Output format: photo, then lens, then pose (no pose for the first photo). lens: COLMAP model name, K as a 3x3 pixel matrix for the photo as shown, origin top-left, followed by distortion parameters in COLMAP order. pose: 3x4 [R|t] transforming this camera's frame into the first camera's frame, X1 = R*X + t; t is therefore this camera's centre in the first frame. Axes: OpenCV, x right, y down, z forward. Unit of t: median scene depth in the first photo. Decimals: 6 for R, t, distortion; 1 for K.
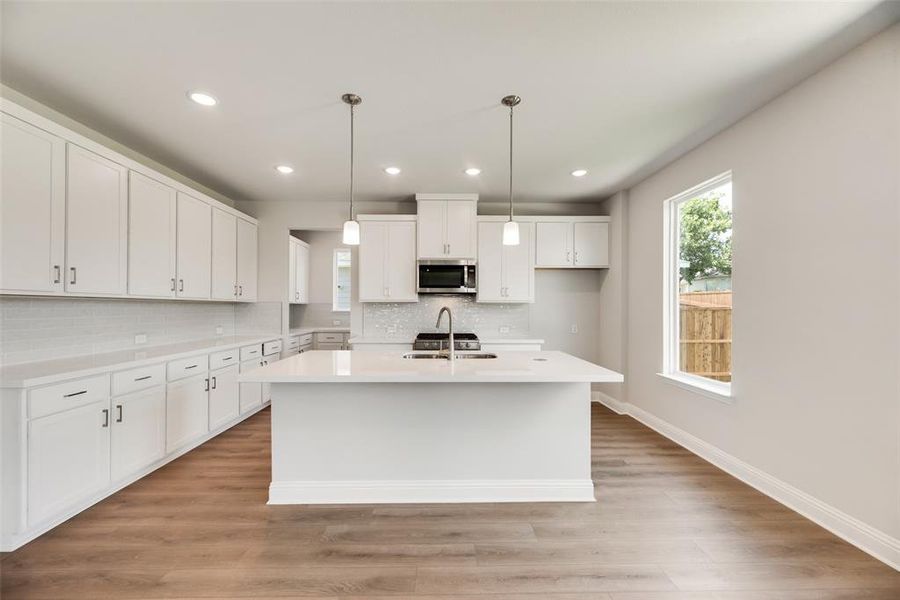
lens RADIAL K [[364.5, 0, 449.4], [0, 364.5, 302.3], [0, 0, 1]] dist [-0.000196, 0.000164]
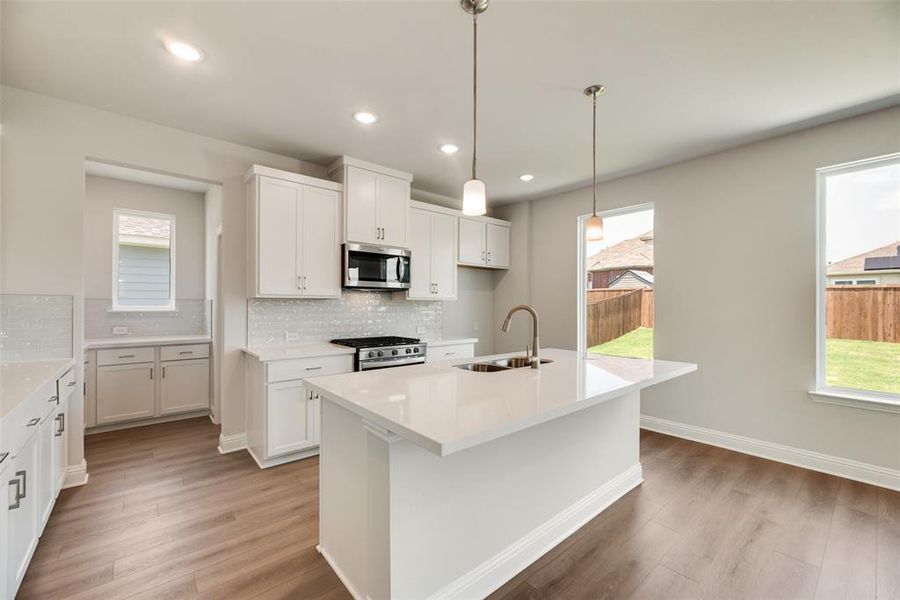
lens RADIAL K [[364.5, 0, 449.4], [0, 364.5, 302.3], [0, 0, 1]] dist [-0.000196, 0.000164]
pose [[0.775766, 0.004621, 0.631003, -0.402539], [-0.009821, 0.999940, 0.004751, 0.001107], [-0.630944, -0.009883, 0.775766, 0.273588]]
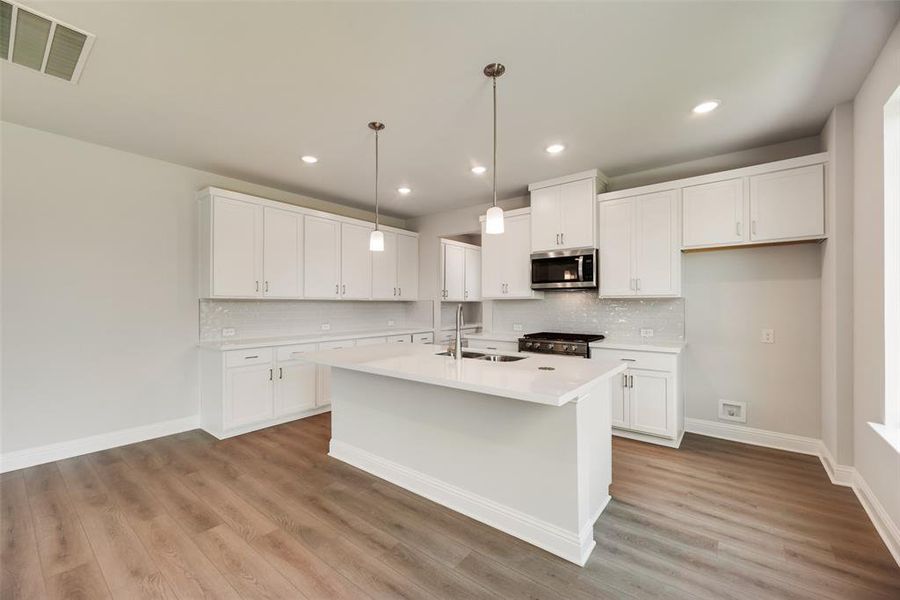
lens RADIAL K [[367.4, 0, 450.0], [0, 367.4, 300.0], [0, 0, 1]] dist [0.000775, -0.000074]
pose [[0.768618, -0.011072, -0.639613, 0.360383], [0.012493, 0.999919, -0.002296, 0.001805], [0.639587, -0.006225, 0.768694, 0.137026]]
